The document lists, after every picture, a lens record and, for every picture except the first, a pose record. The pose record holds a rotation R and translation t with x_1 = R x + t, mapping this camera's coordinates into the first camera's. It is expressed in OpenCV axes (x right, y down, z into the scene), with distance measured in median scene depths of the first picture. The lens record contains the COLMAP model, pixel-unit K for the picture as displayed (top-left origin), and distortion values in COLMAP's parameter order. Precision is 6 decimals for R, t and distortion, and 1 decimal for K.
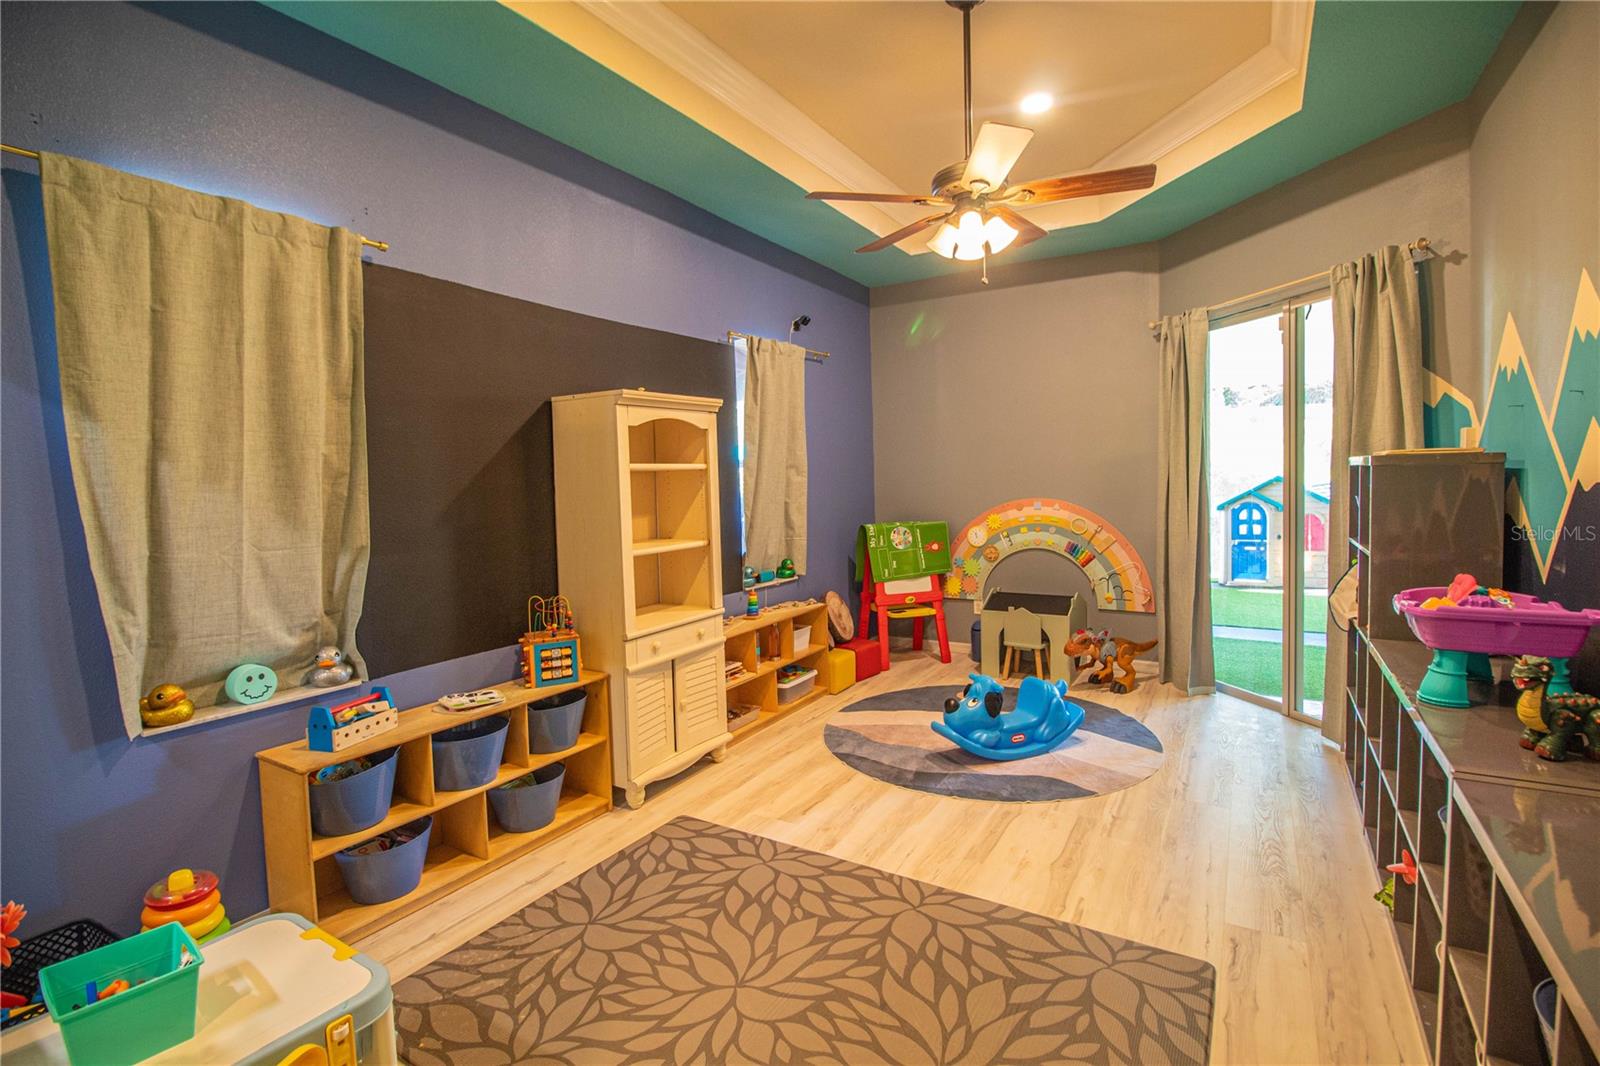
lens RADIAL K [[737.2, 0, 799.8], [0, 737.2, 522.1], [0, 0, 1]] dist [-0.000340, -0.012263]
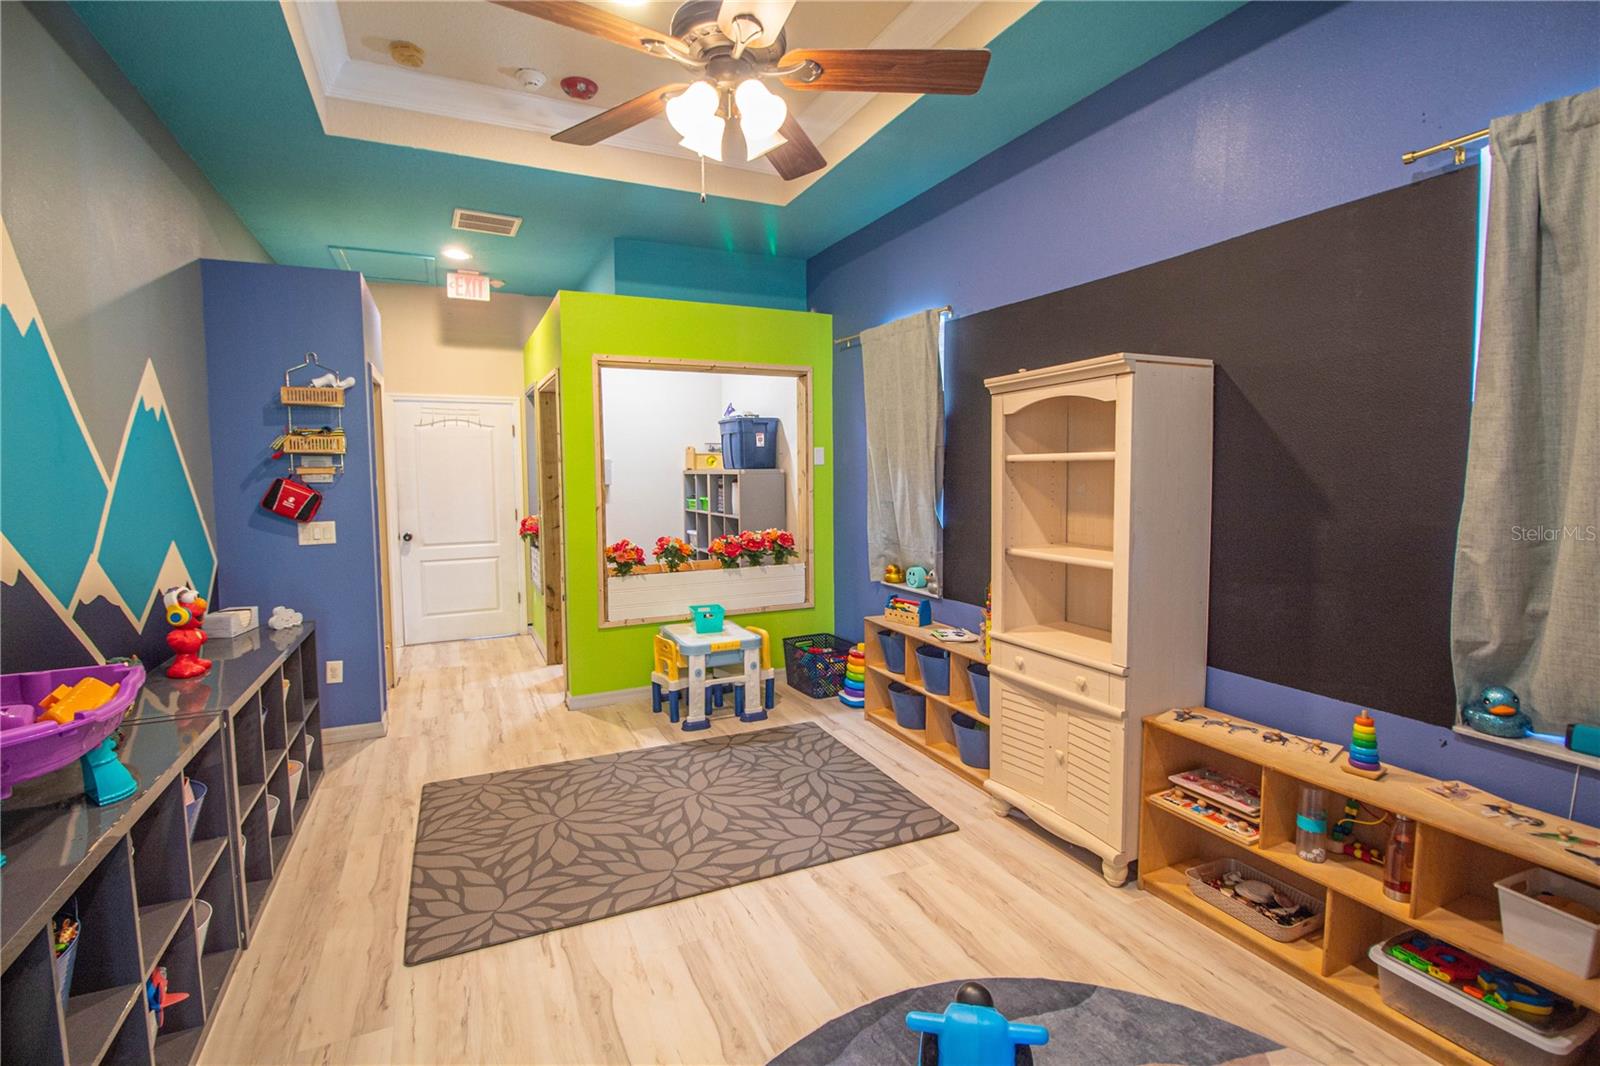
lens RADIAL K [[737.2, 0, 801.0], [0, 737.2, 528.4], [0, 0, 1]] dist [-0.000340, -0.012263]
pose [[-0.546262, 0.099818, -0.831646, 0.928790], [-0.026844, 0.990278, 0.136490, -0.144128], [0.837184, 0.096884, -0.538271, 1.722417]]
